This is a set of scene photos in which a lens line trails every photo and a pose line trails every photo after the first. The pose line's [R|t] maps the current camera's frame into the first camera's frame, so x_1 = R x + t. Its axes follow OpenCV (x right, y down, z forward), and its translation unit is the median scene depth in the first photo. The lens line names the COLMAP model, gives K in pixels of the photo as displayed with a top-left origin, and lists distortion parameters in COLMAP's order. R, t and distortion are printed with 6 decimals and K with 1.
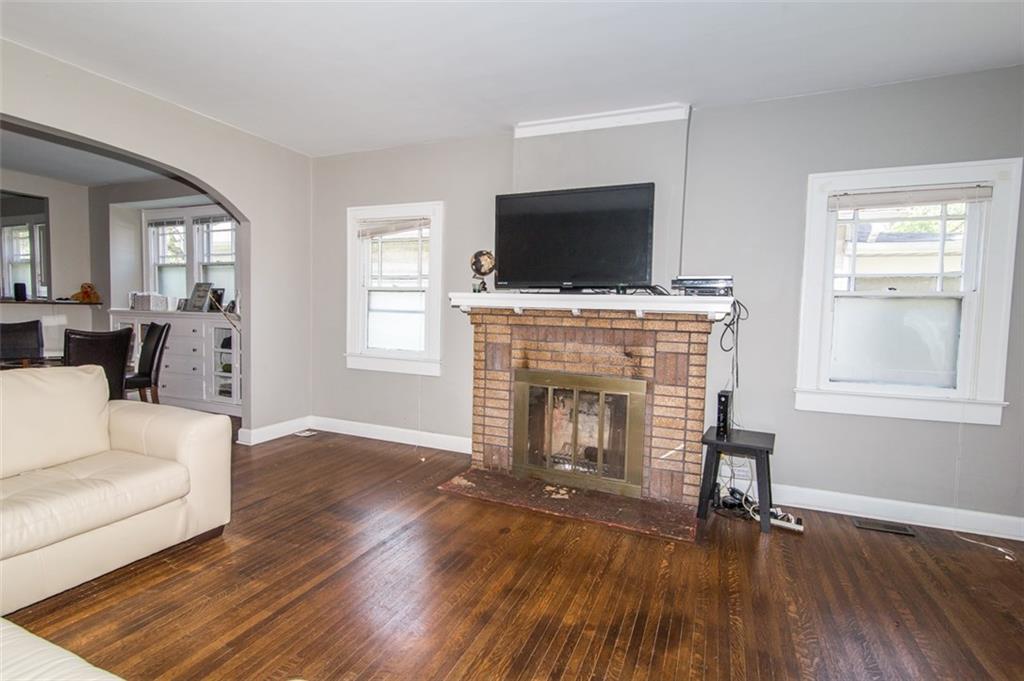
lens RADIAL K [[469.9, 0, 513.3], [0, 469.9, 340.4], [0, 0, 1]] dist [0.003624, -0.000141]
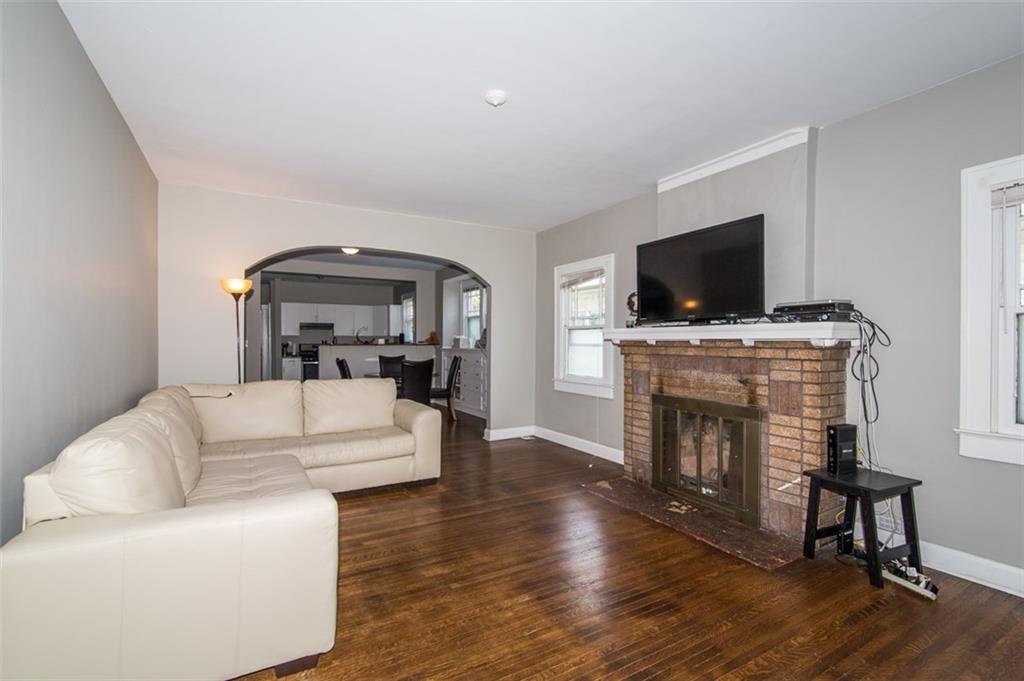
lens RADIAL K [[469.9, 0, 527.9], [0, 469.9, 347.7], [0, 0, 1]] dist [0.003624, -0.000141]
pose [[0.798742, -0.017799, -0.601410, 0.457643], [-0.017897, 0.998417, -0.053318, 0.016627], [0.601407, 0.053351, 0.797160, -0.096435]]
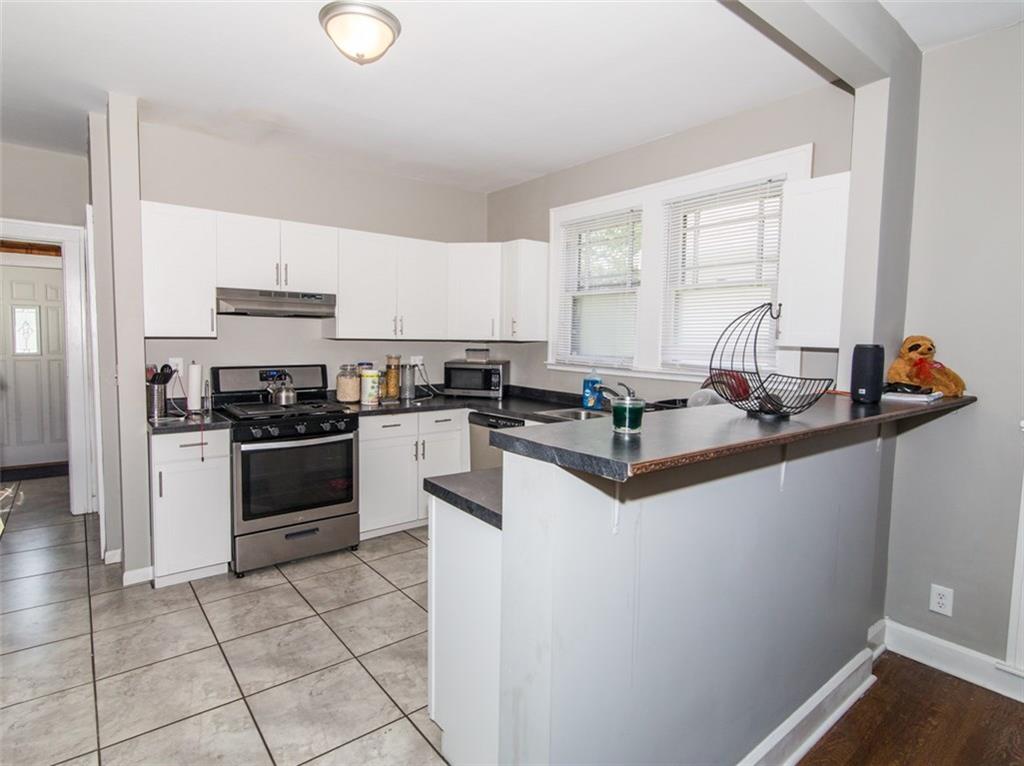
lens RADIAL K [[546.9, 0, 512.9], [0, 546.9, 376.8], [0, 0, 1]] dist [-0.025409, 0.001691]
pose [[0.882737, 0.025042, -0.469199, -1.466199], [-0.027889, 0.999611, 0.000881, -0.128106], [0.469038, 0.012308, 0.883092, 0.769549]]
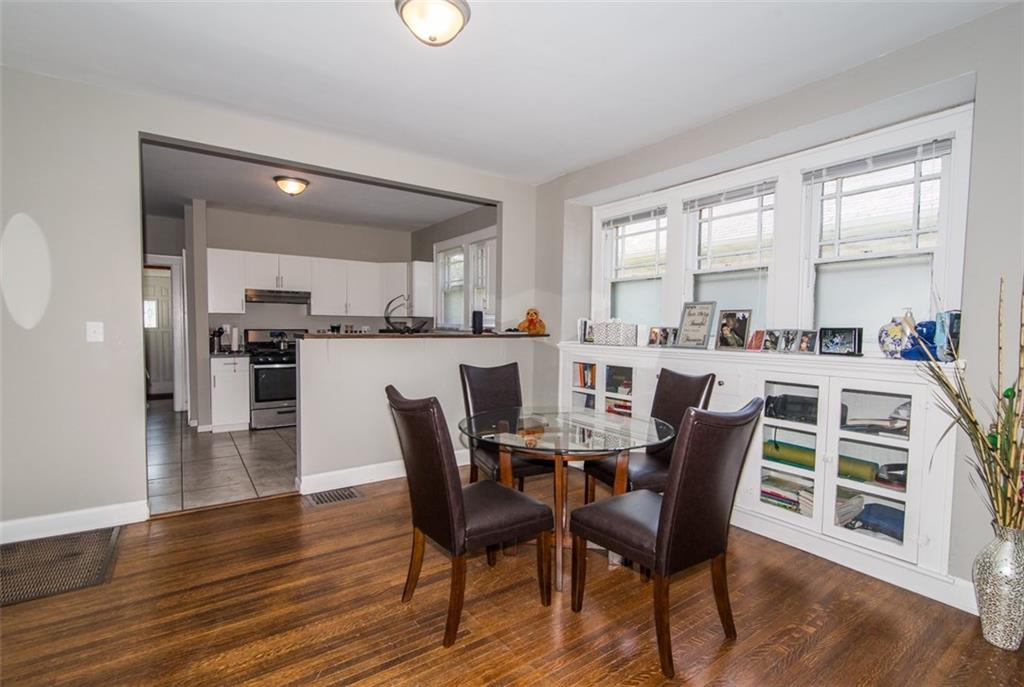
lens RADIAL K [[469.9, 0, 510.8], [0, 469.9, 351.5], [0, 0, 1]] dist [0.003624, -0.000141]
pose [[0.846420, 0.014067, -0.532330, -0.805170], [-0.025162, 0.999591, -0.013594, -0.061652], [0.531921, 0.024901, 0.846428, 0.506421]]
